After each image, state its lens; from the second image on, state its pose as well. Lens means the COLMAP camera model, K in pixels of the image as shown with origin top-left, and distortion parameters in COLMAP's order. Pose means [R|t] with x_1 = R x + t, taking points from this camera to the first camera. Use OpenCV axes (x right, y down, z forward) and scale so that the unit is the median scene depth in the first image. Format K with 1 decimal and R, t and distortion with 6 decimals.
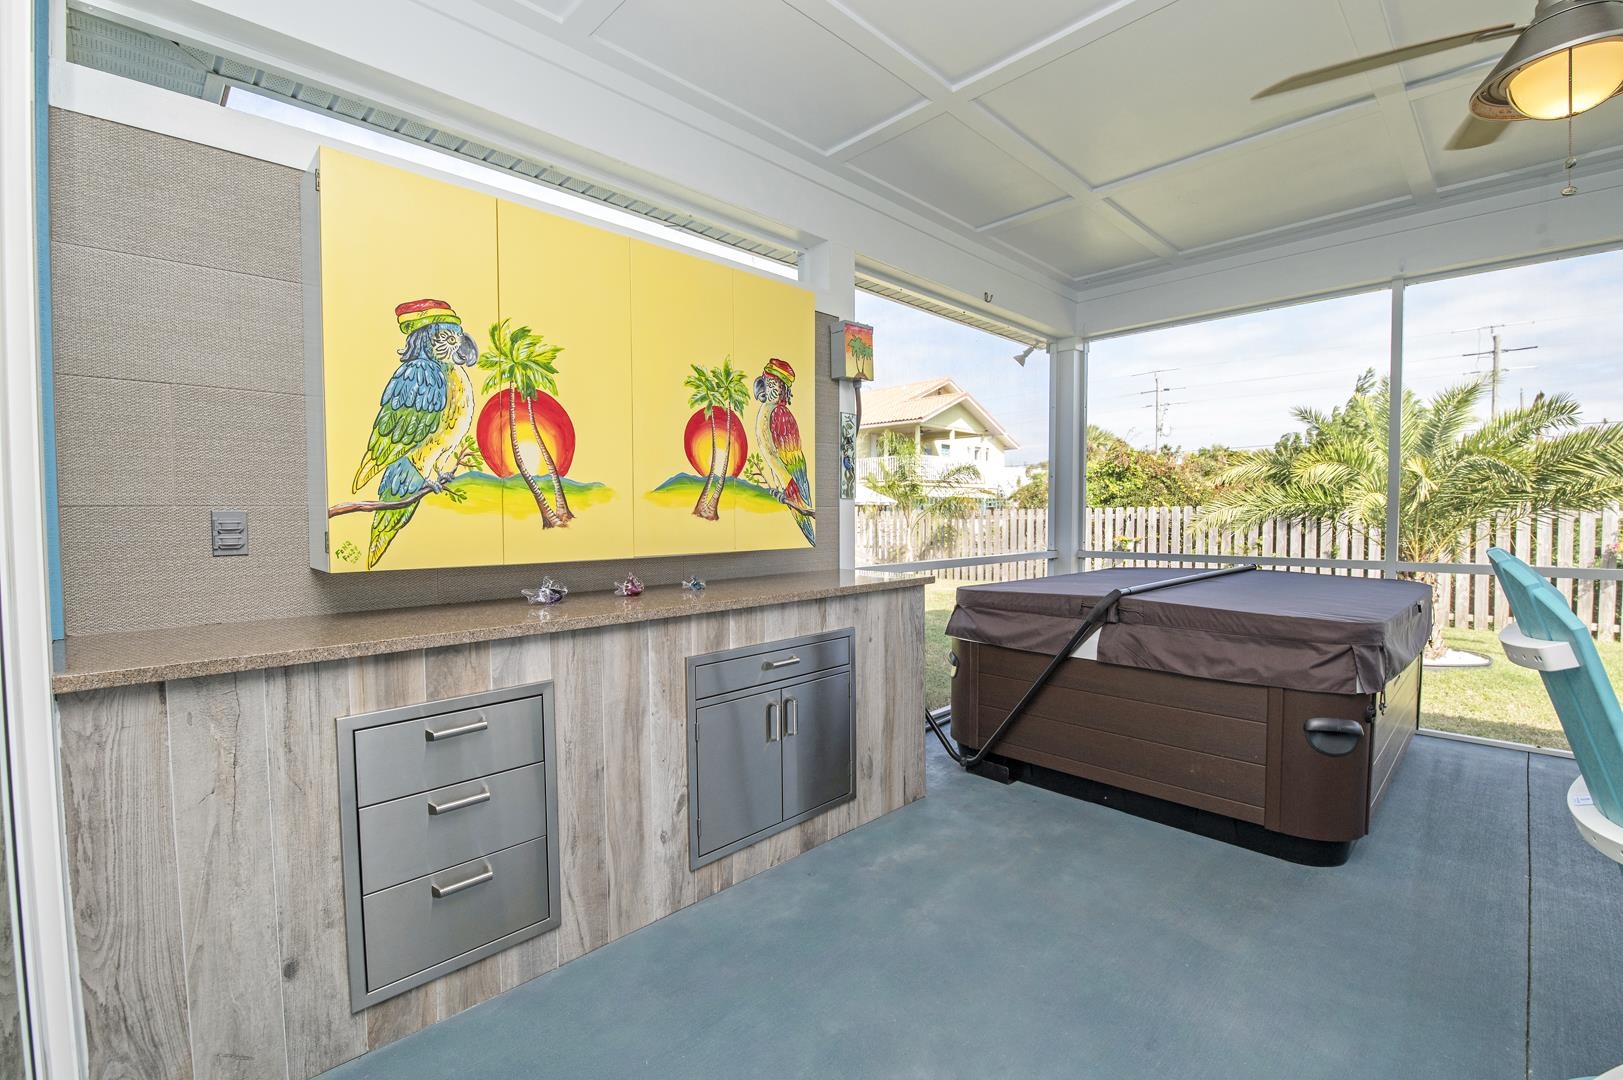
lens RADIAL K [[701.6, 0, 811.5], [0, 701.6, 540.0], [0, 0, 1]] dist [-0.004818, -0.008155]
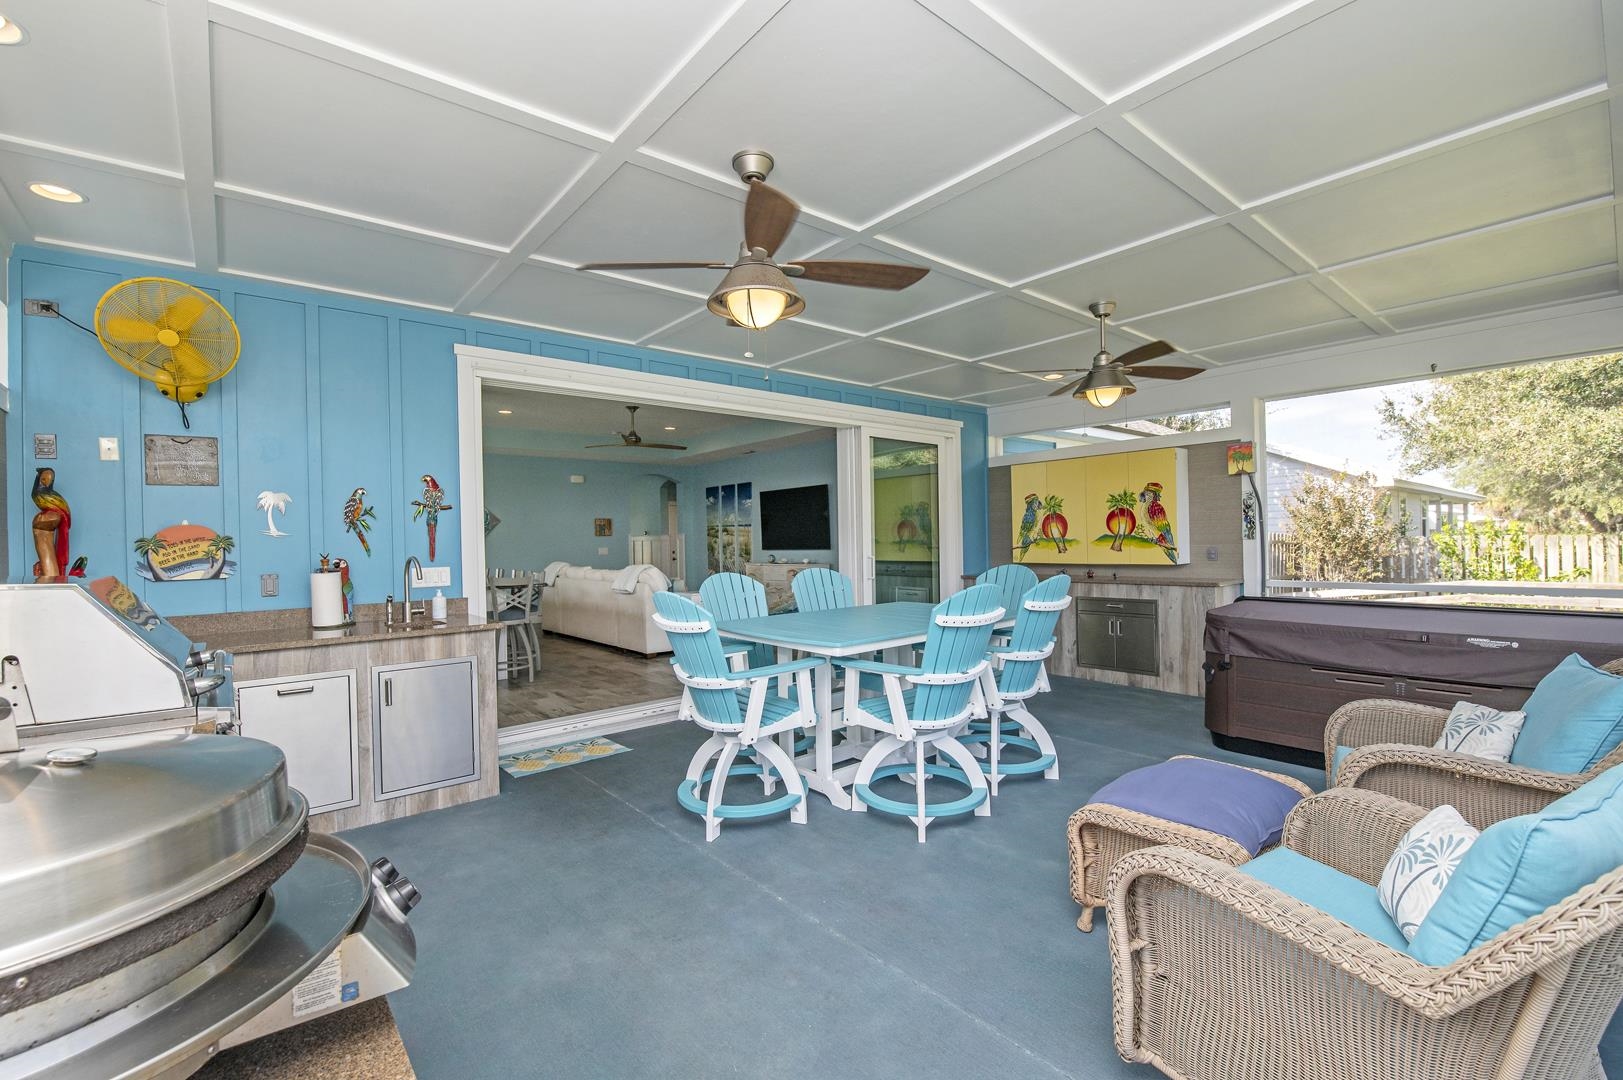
lens RADIAL K [[701.6, 0, 811.5], [0, 701.6, 540.0], [0, 0, 1]] dist [-0.004818, -0.008155]
pose [[-0.073729, 0.009318, -0.997235, 2.352581], [-0.013184, 0.999860, 0.010317, -0.076615], [0.997191, 0.013908, -0.073596, 0.045246]]
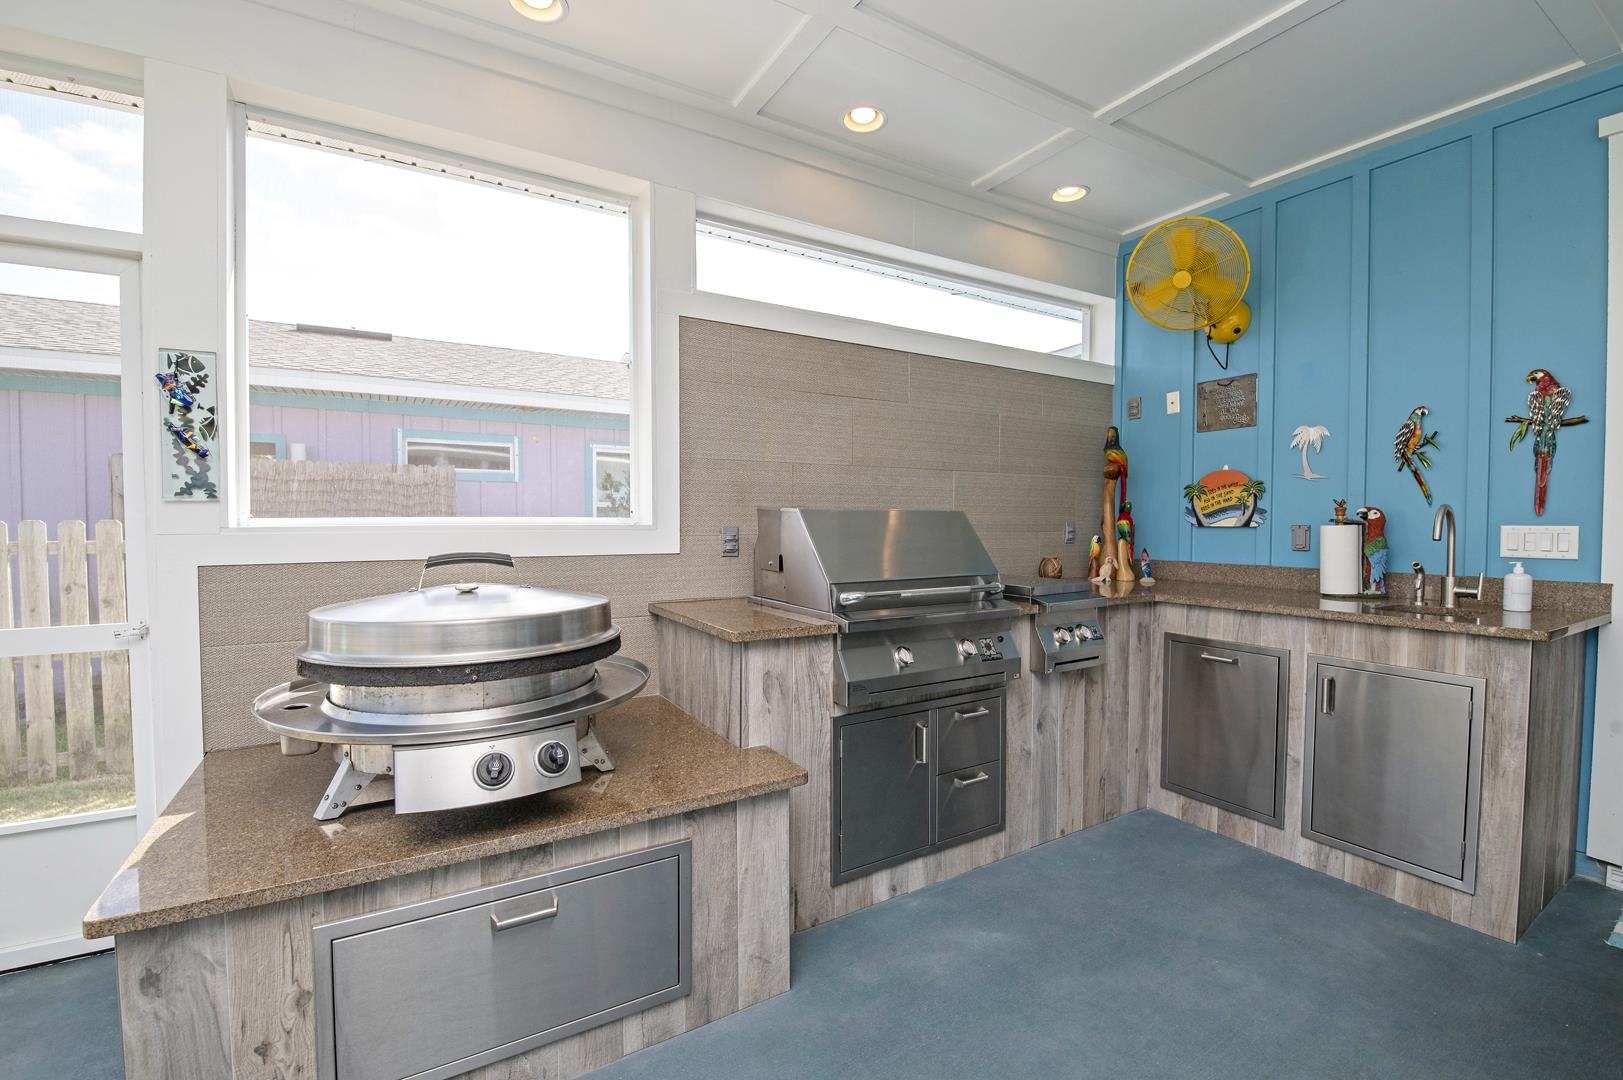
lens RADIAL K [[701.6, 0, 811.5], [0, 701.6, 540.0], [0, 0, 1]] dist [-0.004818, -0.008155]
pose [[-0.971839, 0.000543, 0.235644, 1.555307], [0.015888, 0.997873, 0.063222, -0.040889], [-0.235109, 0.065186, -0.969781, 0.203867]]
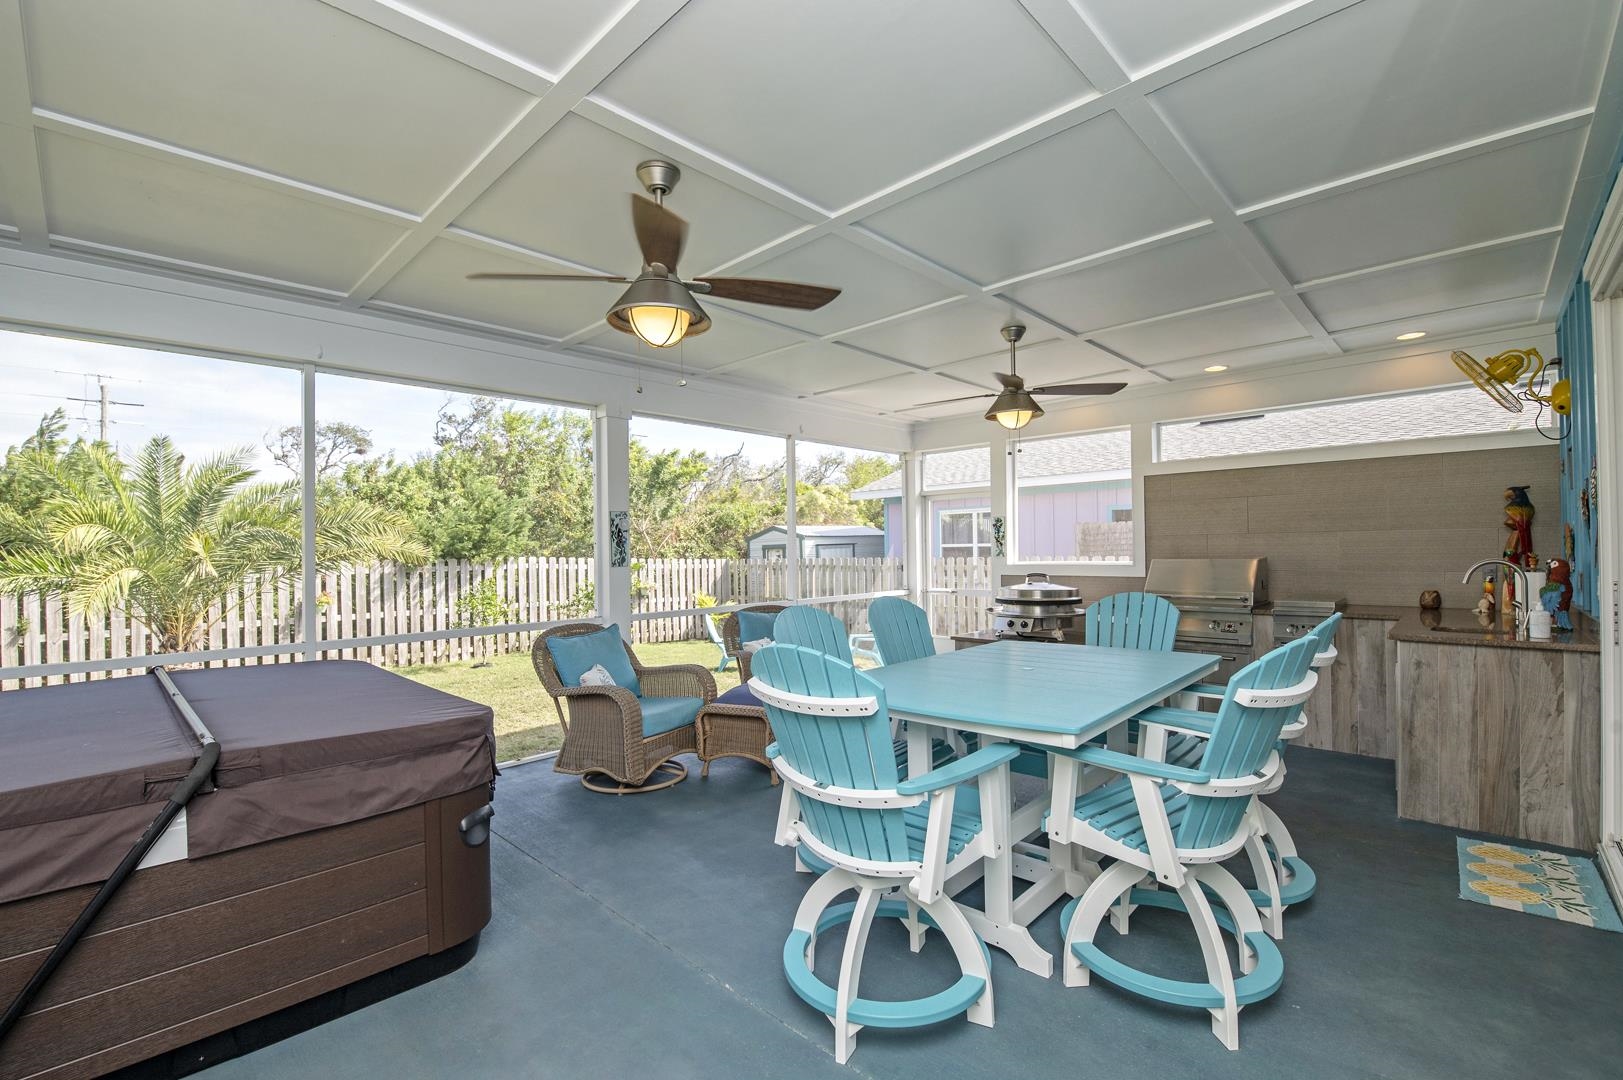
lens RADIAL K [[727.2, 0, 811.5], [0, 727.2, 540.0], [0, 0, 1]] dist [-0.002319, -0.000232]
pose [[-0.024978, 0.022394, 0.999437, -0.303376], [0.049474, 0.998552, -0.021137, -0.085083], [-0.998463, 0.048918, -0.026050, 0.431042]]
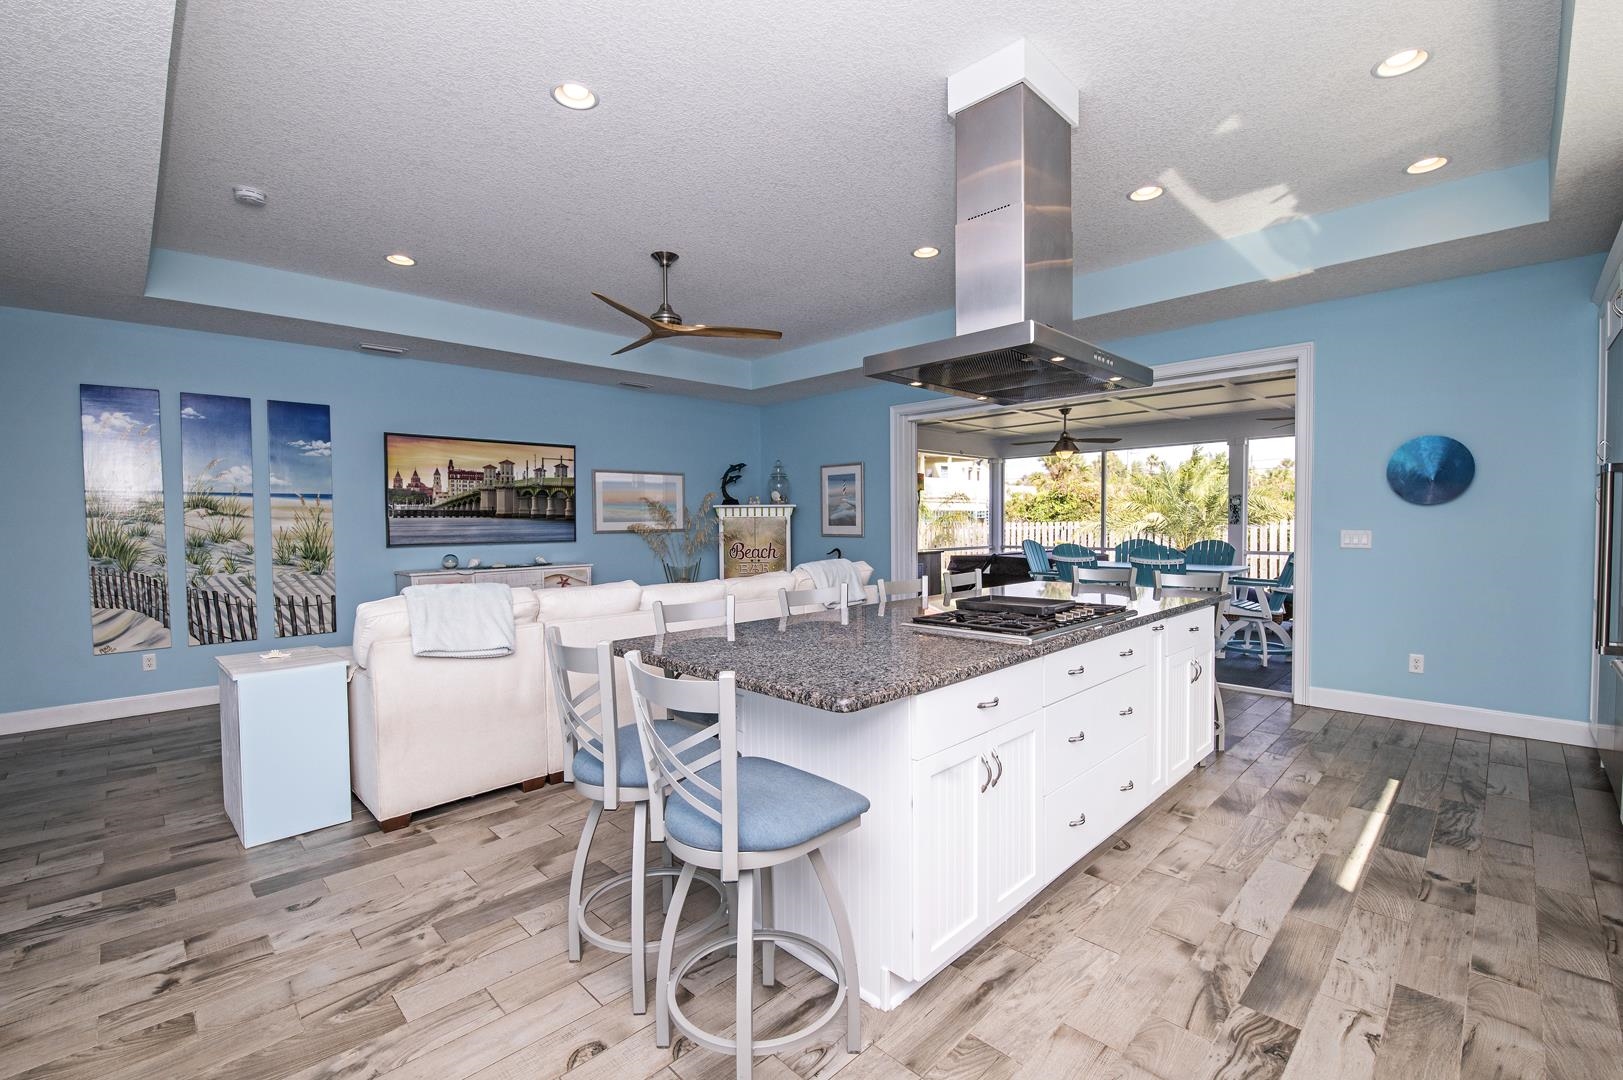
lens RADIAL K [[701.6, 0, 811.5], [0, 701.6, 540.0], [0, 0, 1]] dist [-0.004818, -0.008155]
pose [[0.999983, -0.005485, 0.002085, -0.536257], [0.005508, 0.999924, -0.011031, 0.038954], [-0.002024, 0.011042, 0.999937, -2.718508]]
